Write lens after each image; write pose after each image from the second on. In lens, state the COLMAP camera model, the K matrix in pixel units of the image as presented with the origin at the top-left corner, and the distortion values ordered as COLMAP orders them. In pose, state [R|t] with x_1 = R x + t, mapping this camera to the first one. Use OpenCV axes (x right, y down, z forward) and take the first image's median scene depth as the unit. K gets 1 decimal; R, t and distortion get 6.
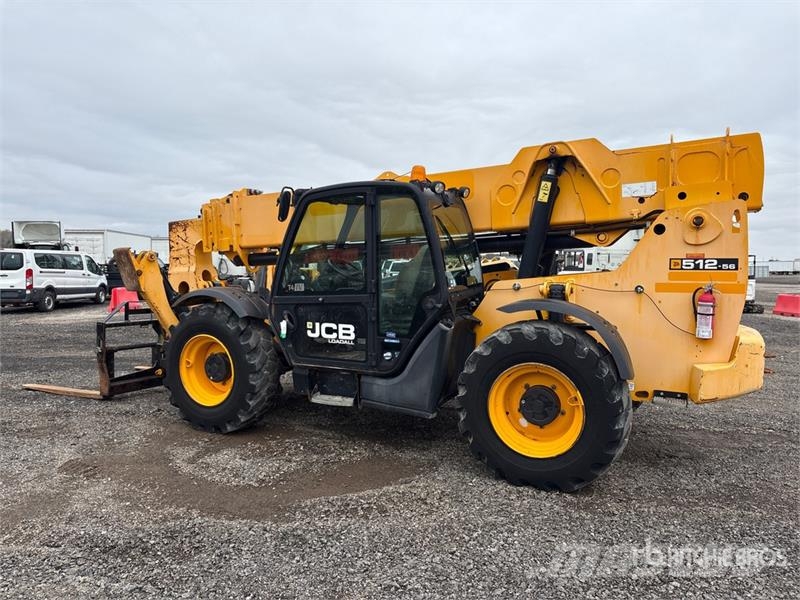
lens RADIAL K [[627.1, 0, 396.9], [0, 627.1, 289.7], [0, 0, 1]] dist [0.054147, -0.008196]
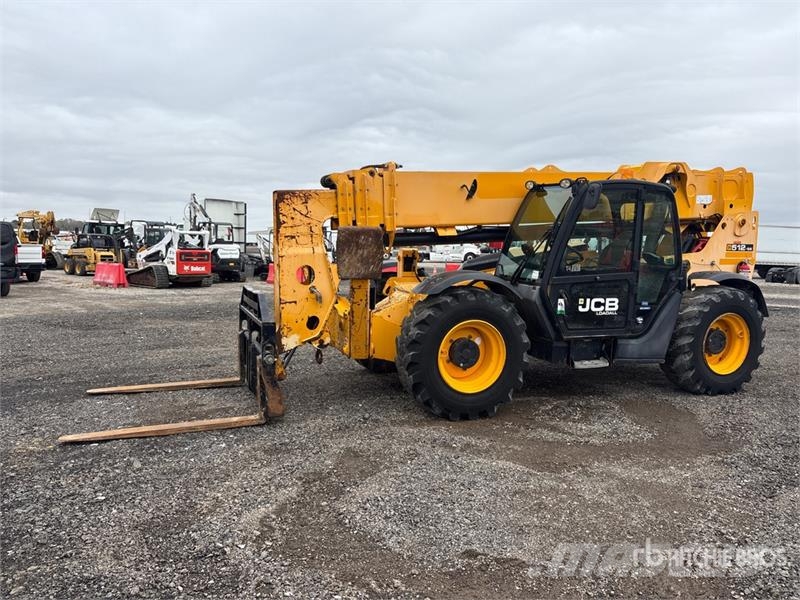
lens RADIAL K [[613.2, 0, 410.4], [0, 613.2, 302.4], [0, 0, 1]] dist [0.074452, -0.090033]
pose [[0.643370, -0.069545, 0.762390, -1.199625], [0.019260, 0.997020, 0.074695, -0.031046], [-0.765313, -0.033373, 0.642793, 0.527434]]
